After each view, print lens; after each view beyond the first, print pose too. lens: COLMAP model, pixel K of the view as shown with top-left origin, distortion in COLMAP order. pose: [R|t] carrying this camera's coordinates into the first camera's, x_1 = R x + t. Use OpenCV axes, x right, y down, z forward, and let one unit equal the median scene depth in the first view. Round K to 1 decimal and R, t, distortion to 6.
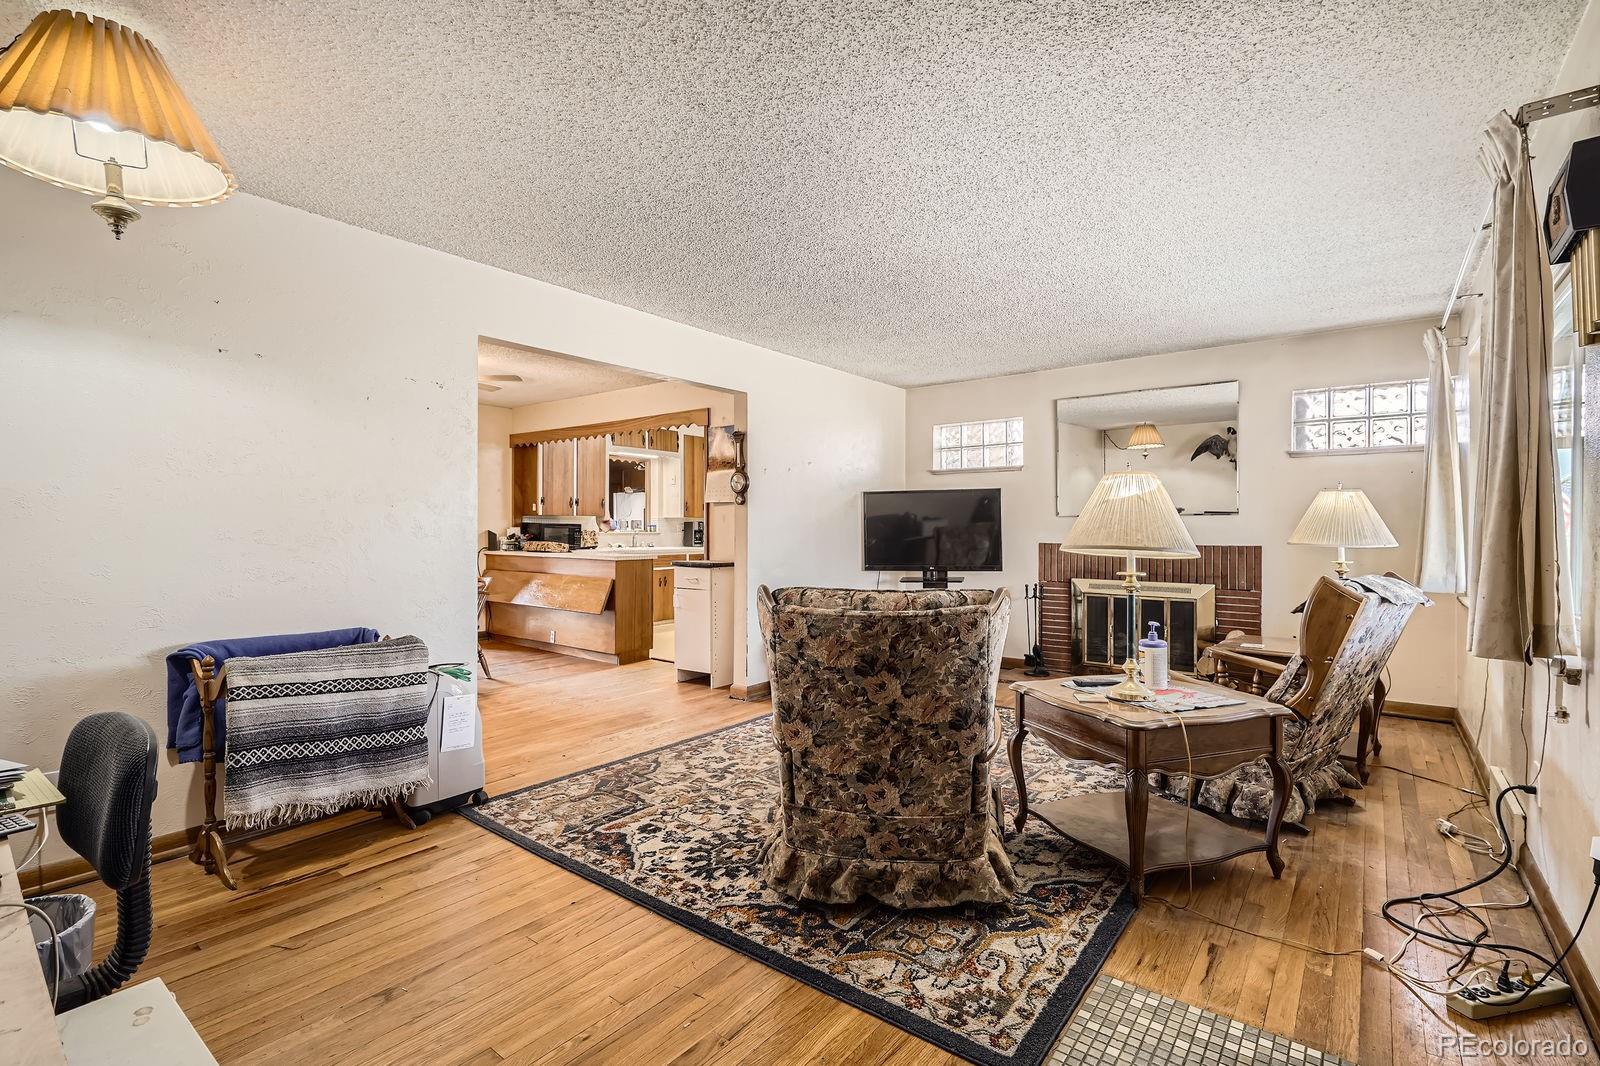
lens RADIAL K [[732.3, 0, 816.2], [0, 732.3, 527.7], [0, 0, 1]] dist [0.004428, -0.003329]
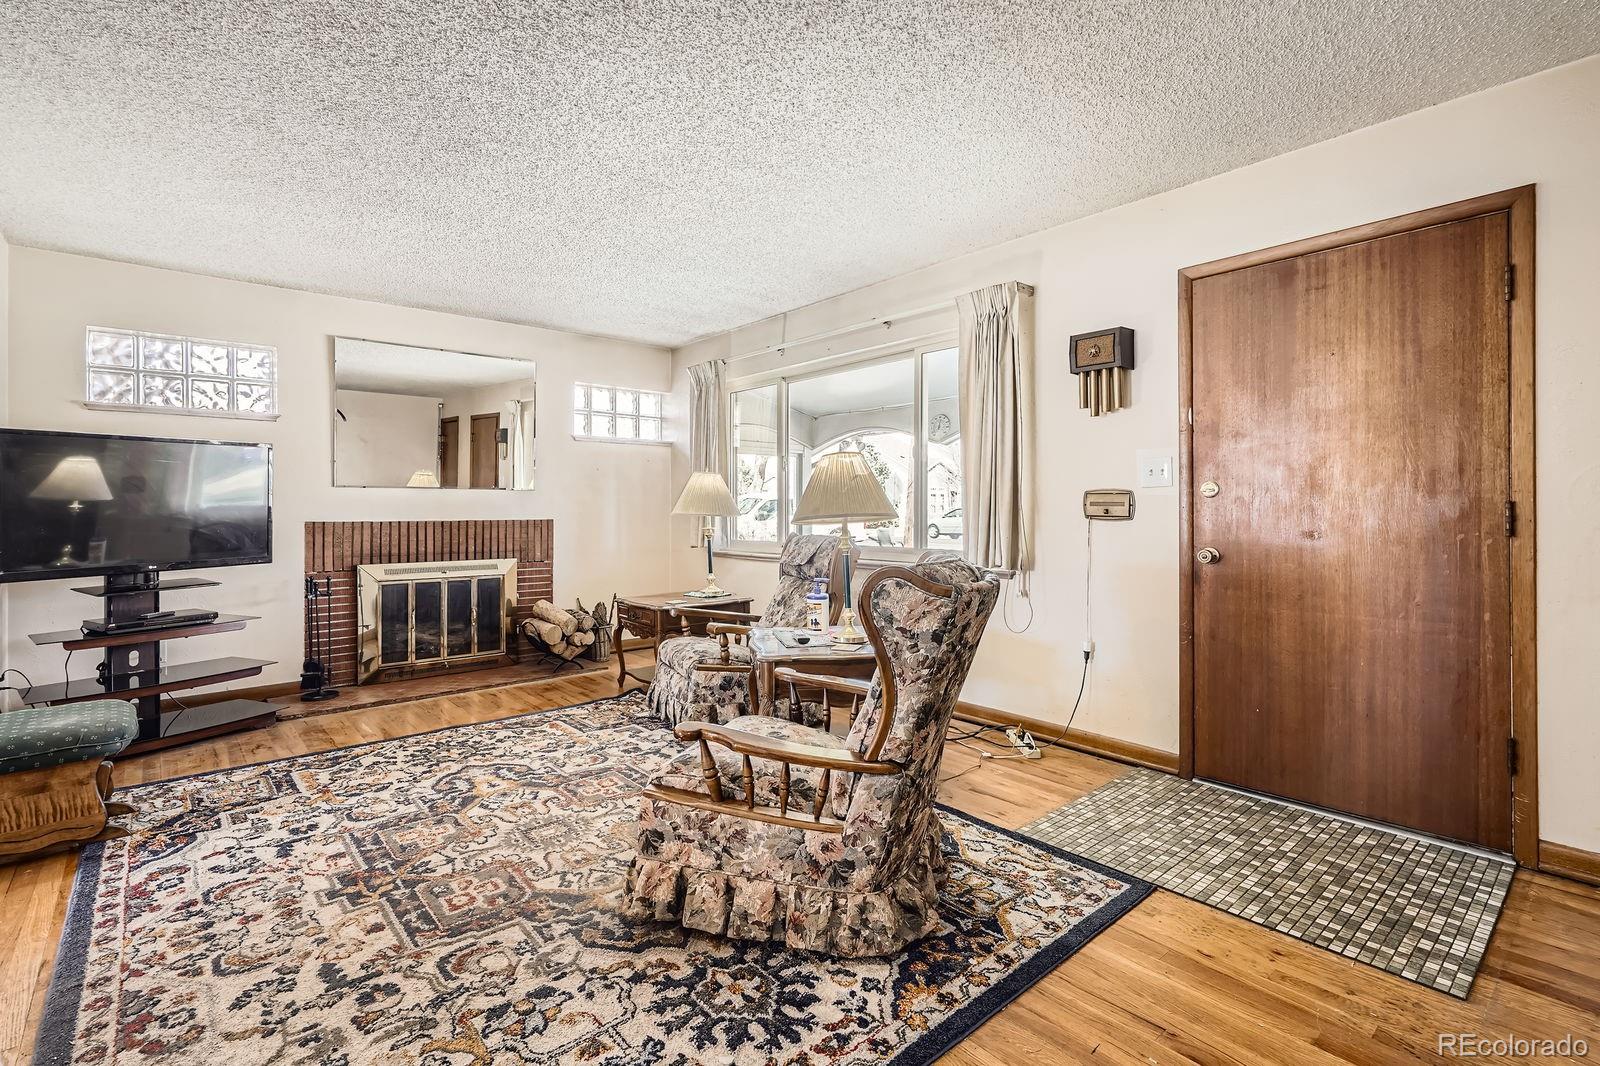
lens RADIAL K [[732.3, 0, 801.9], [0, 732.3, 509.1], [0, 0, 1]] dist [0.004428, -0.003329]
pose [[0.212332, -0.002290, 0.977195, -0.329585], [-0.001688, 0.999995, 0.002710, 0.005026], [-0.977196, -0.002225, 0.212327, 0.359986]]
